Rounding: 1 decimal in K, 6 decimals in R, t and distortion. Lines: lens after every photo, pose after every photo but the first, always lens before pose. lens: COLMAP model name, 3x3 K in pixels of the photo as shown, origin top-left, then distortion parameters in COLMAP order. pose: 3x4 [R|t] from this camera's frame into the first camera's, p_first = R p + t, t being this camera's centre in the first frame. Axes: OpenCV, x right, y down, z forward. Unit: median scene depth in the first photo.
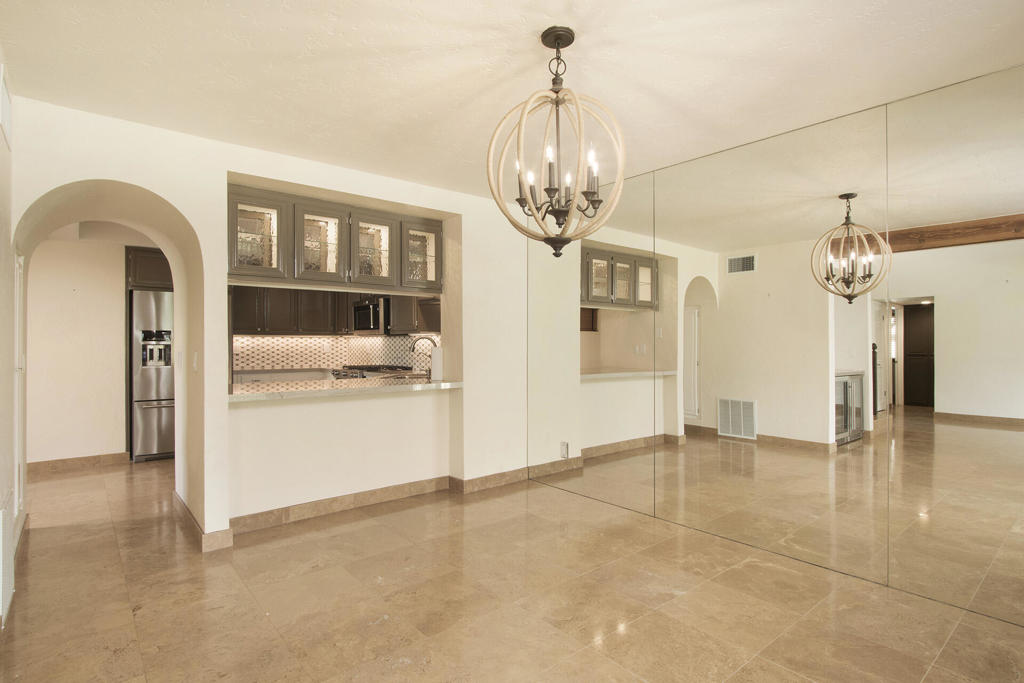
lens RADIAL K [[526.6, 0, 512.0], [0, 526.6, 341.5], [0, 0, 1]] dist [-0.000431, 0.000284]
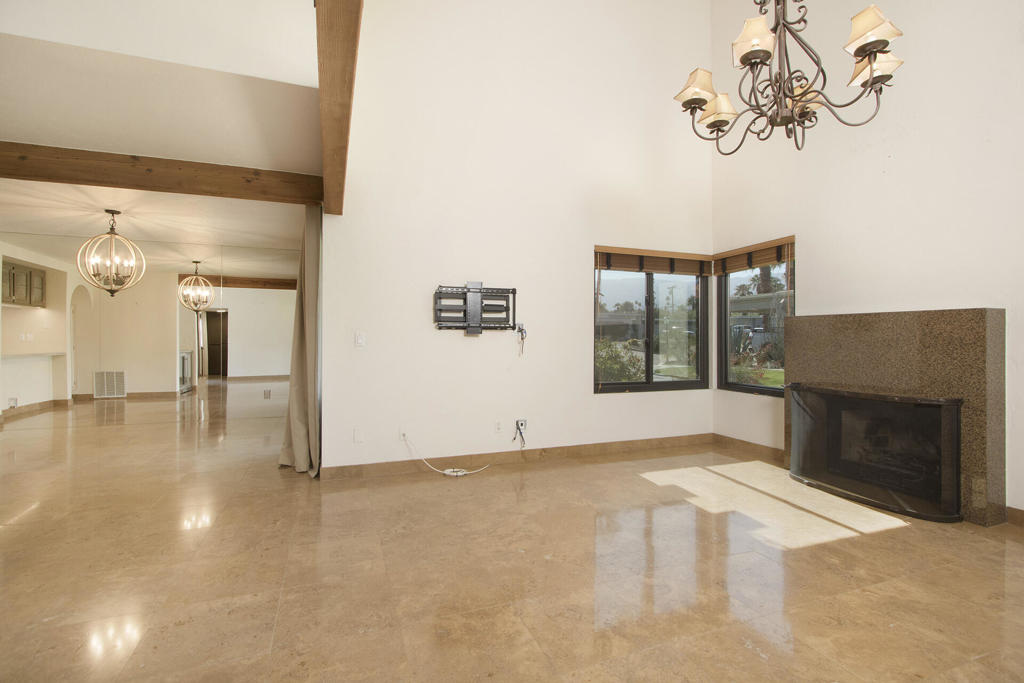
lens RADIAL K [[473.1, 0, 512.0], [0, 473.1, 341.5], [0, 0, 1]] dist [-0.009565, 0.000922]
pose [[0.333711, -0.005900, 0.942657, -0.448345], [-0.003353, 0.999967, 0.007446, 0.011940], [-0.942669, -0.005646, 0.333680, -0.511227]]
